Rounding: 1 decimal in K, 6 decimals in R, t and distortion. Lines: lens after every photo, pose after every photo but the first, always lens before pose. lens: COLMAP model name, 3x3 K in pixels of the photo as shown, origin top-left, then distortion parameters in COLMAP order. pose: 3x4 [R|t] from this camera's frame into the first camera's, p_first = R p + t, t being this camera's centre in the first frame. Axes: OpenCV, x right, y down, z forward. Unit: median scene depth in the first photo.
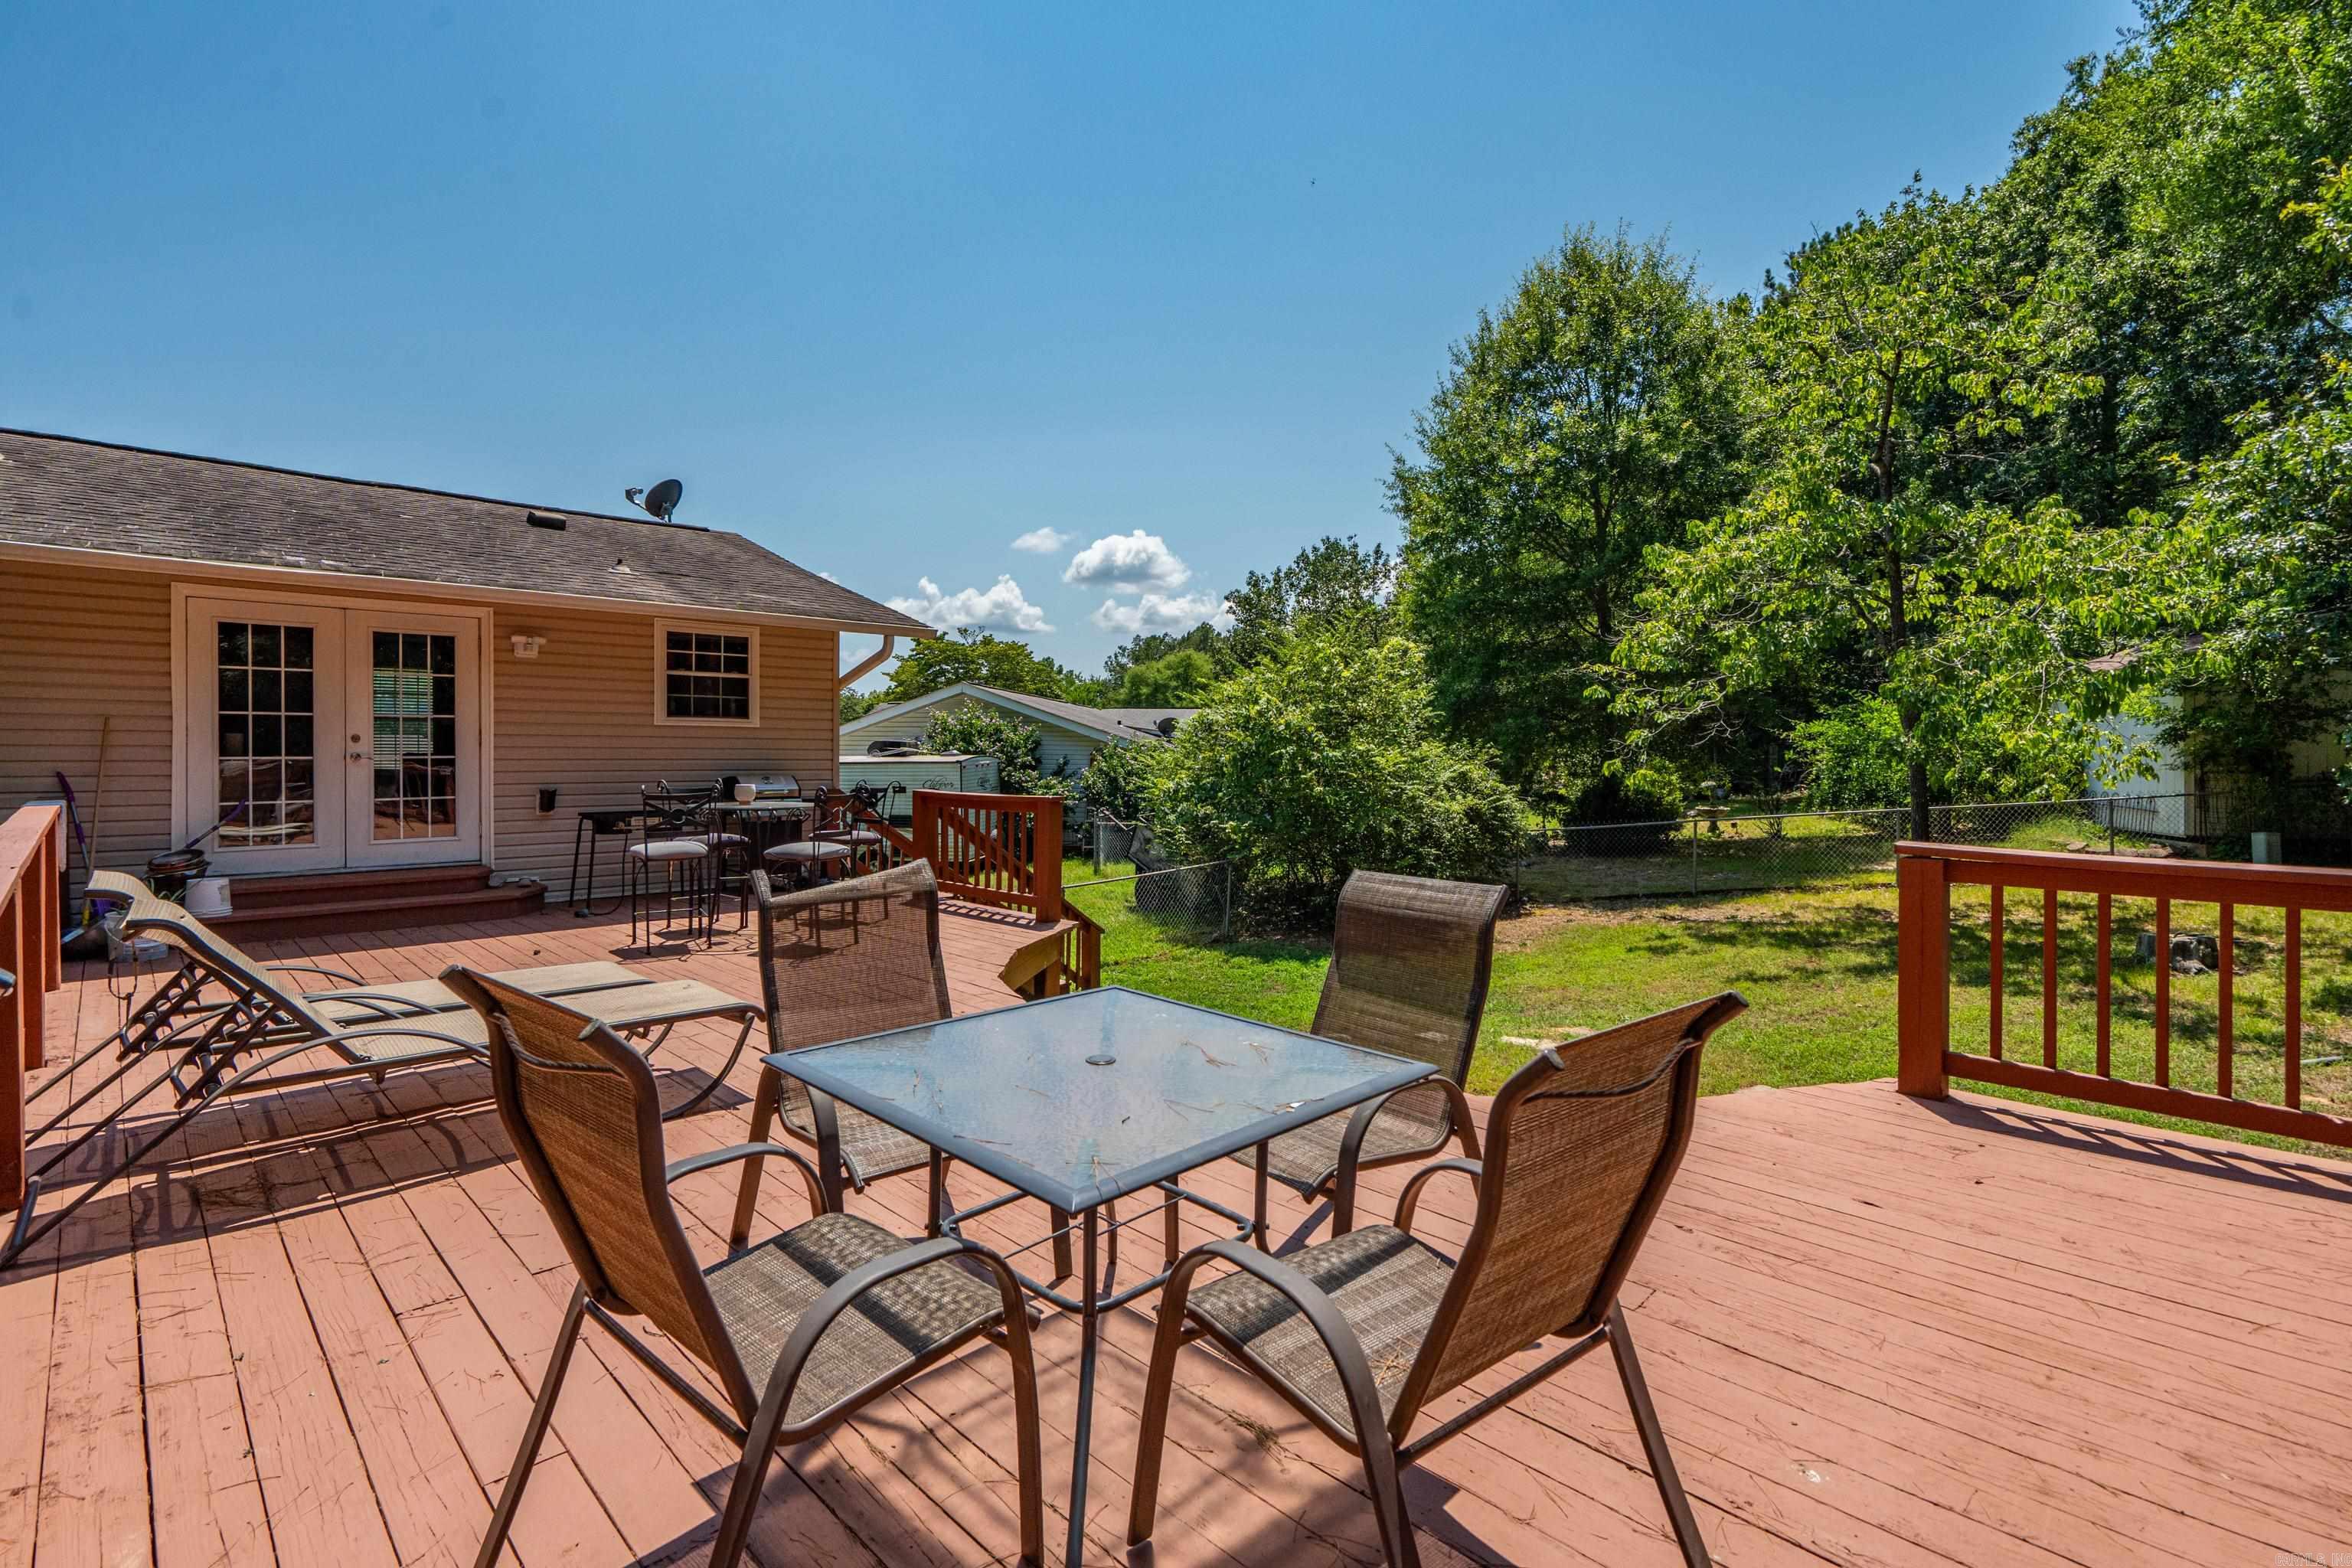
lens RADIAL K [[1067.6, 0, 1165.6], [0, 1067.6, 759.5], [0, 0, 1]] dist [-0.002815, -0.000404]
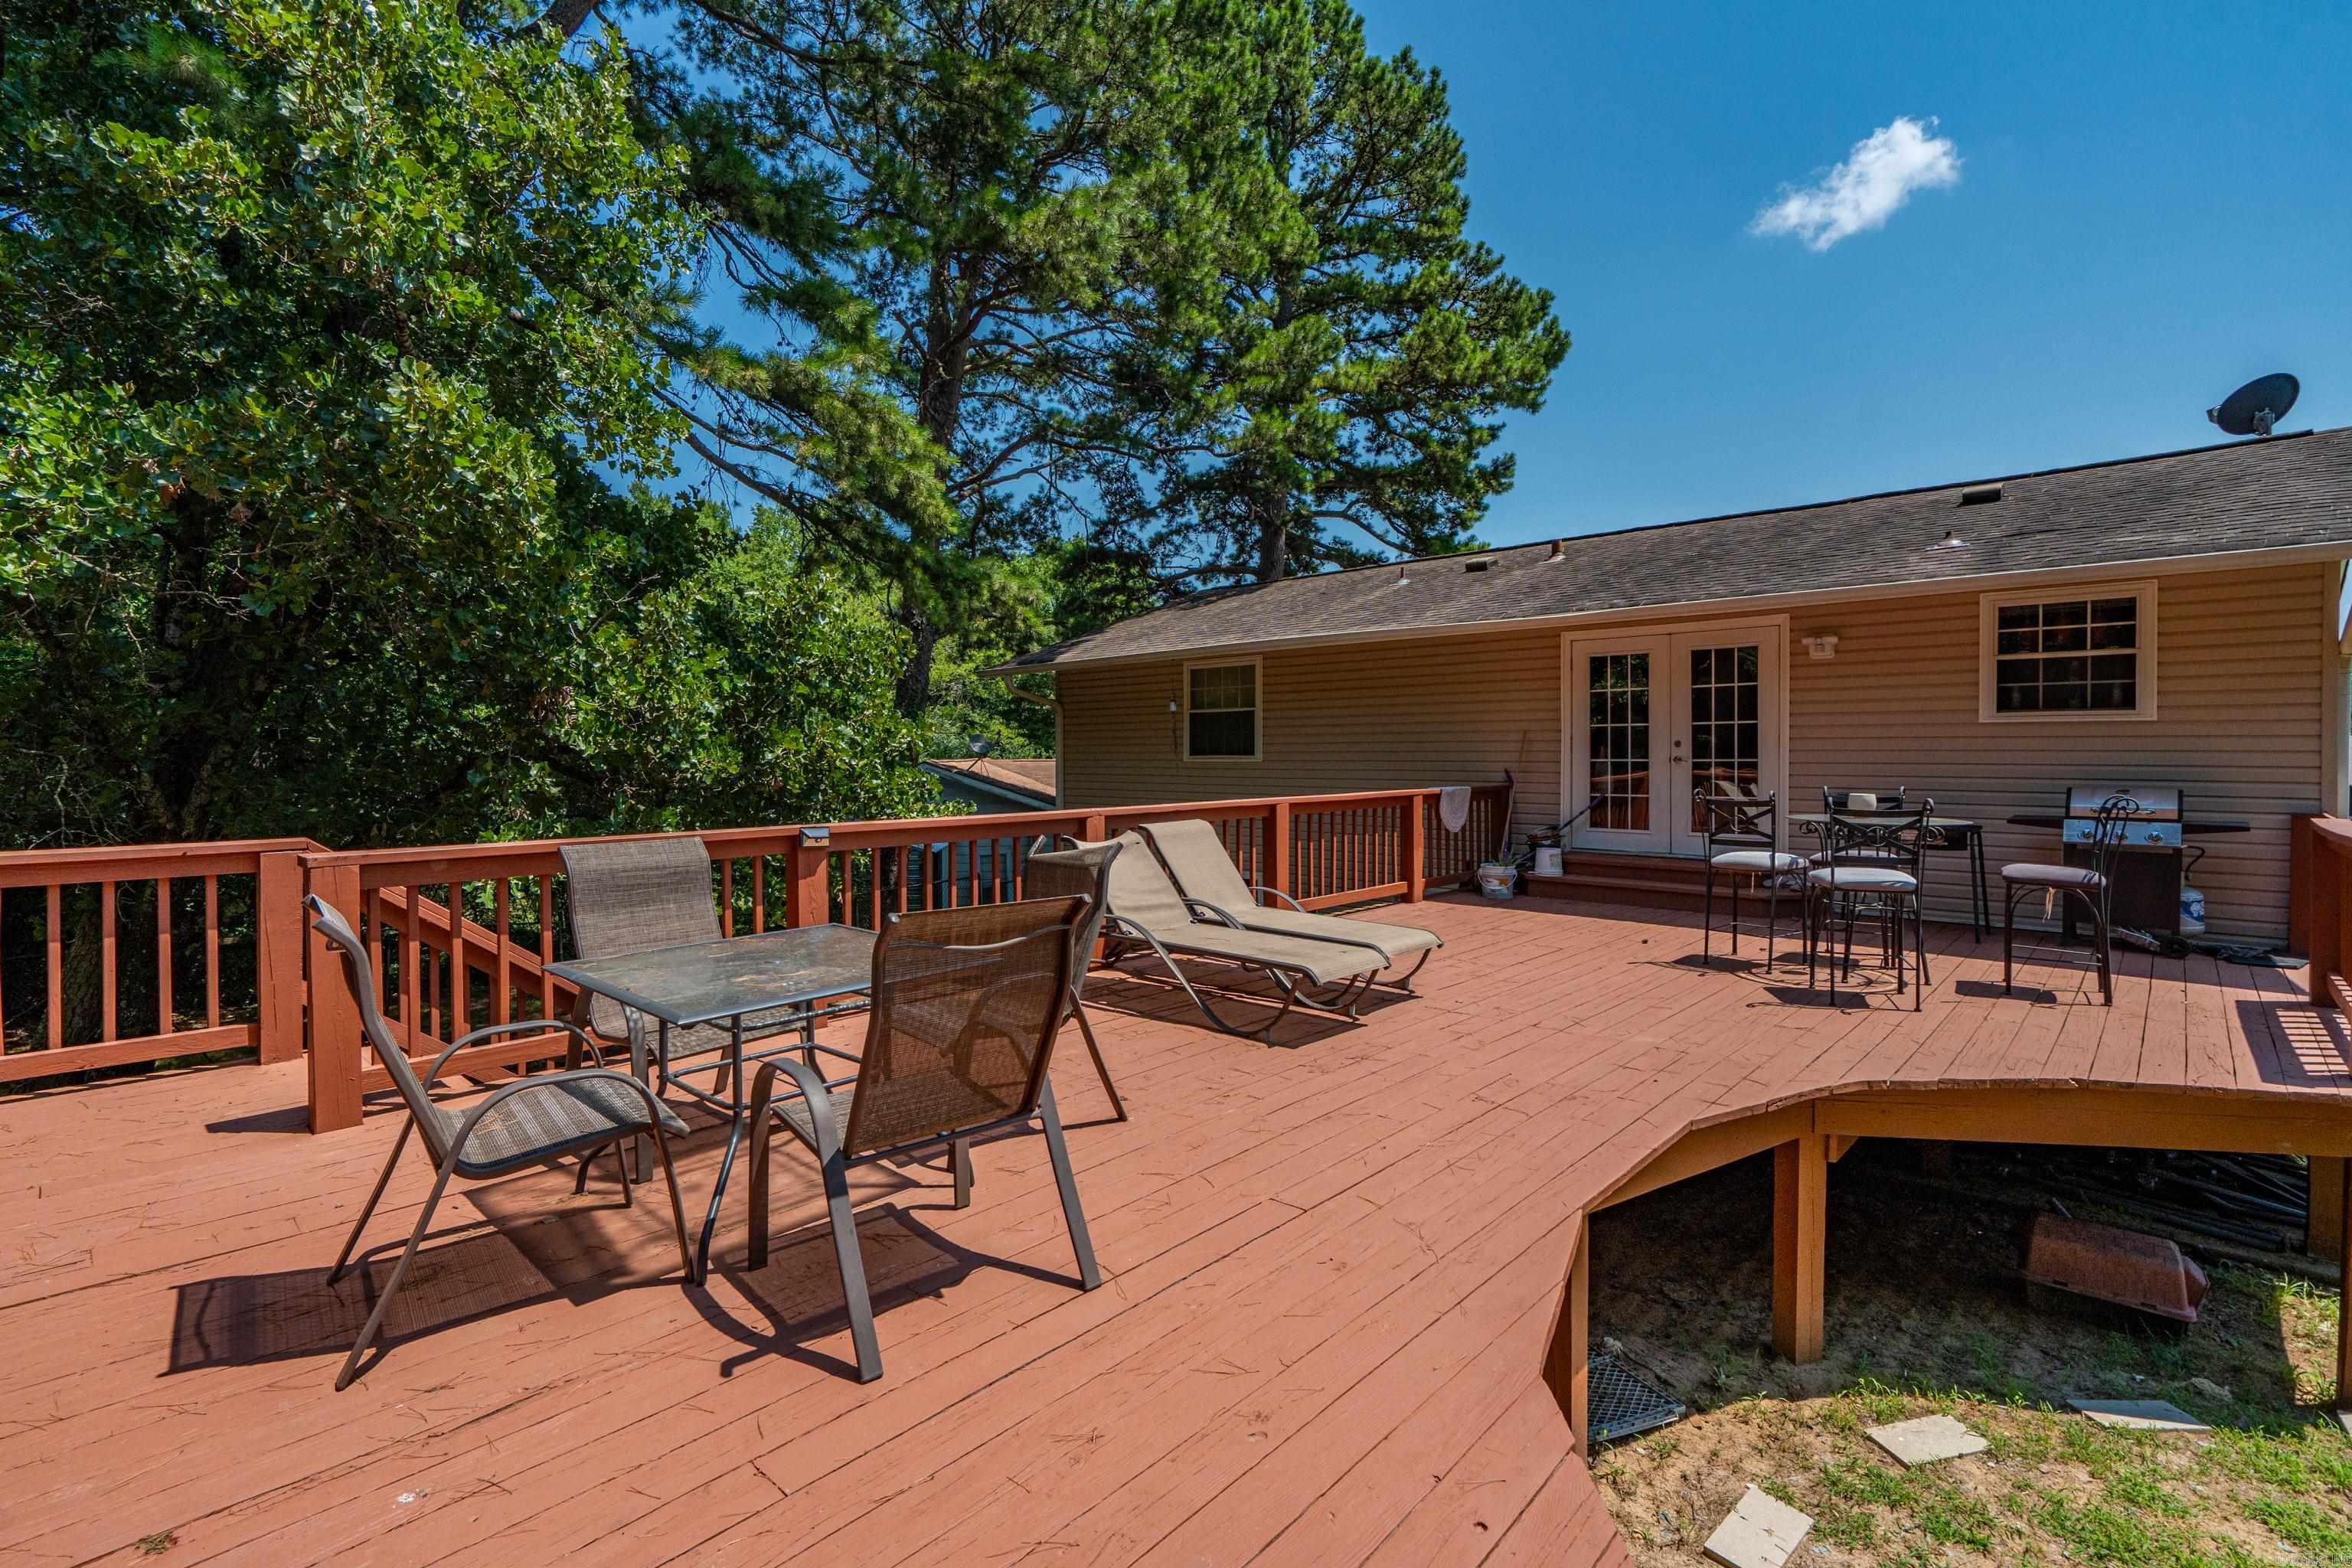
lens RADIAL K [[1067.6, 0, 1165.6], [0, 1067.6, 759.5], [0, 0, 1]] dist [-0.002815, -0.000404]
pose [[0.029450, 0.004578, -0.999556, 0.335239], [-0.006604, 0.999969, 0.004385, -0.003412], [0.999544, 0.006471, 0.029479, 0.347051]]
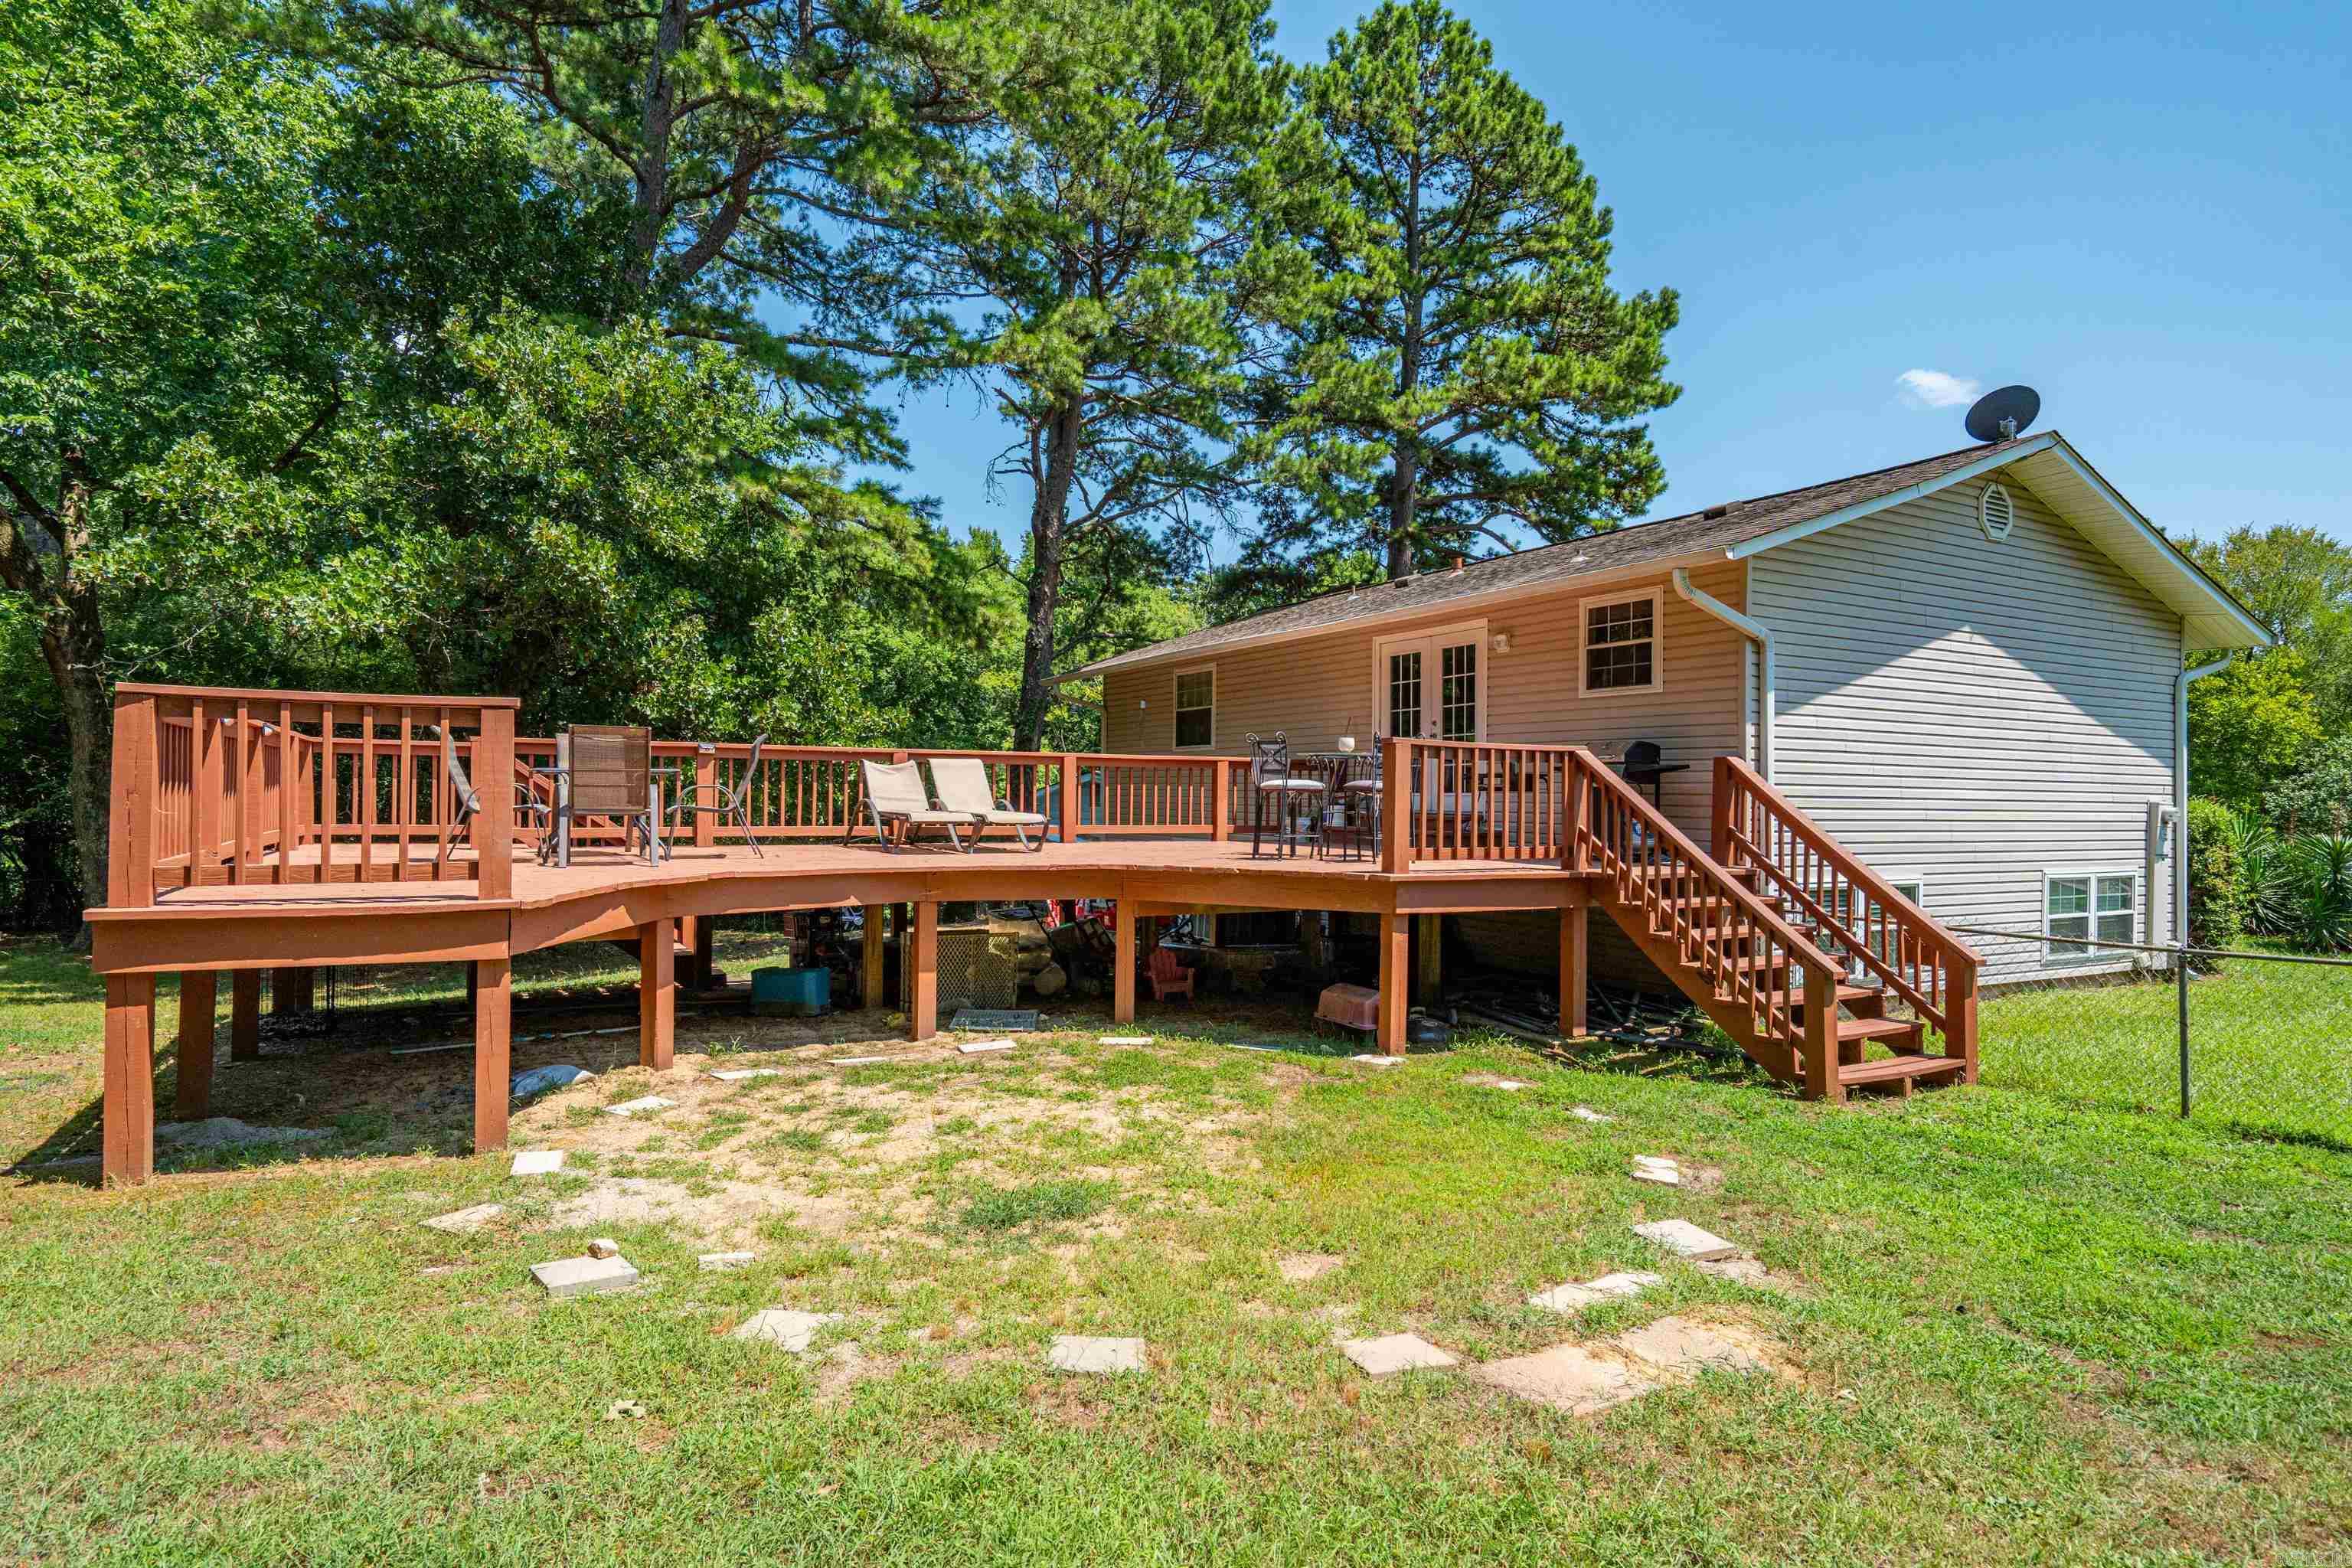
lens RADIAL K [[1240.1, 0, 1176.0], [0, 1240.1, 784.0], [0, 0, 1]] dist [0.002820, 0.000439]
pose [[-0.265096, -0.013189, -0.964132, 0.846842], [-0.020583, 0.999756, -0.008017, 0.073772], [0.964002, 0.017719, -0.265303, 0.957972]]
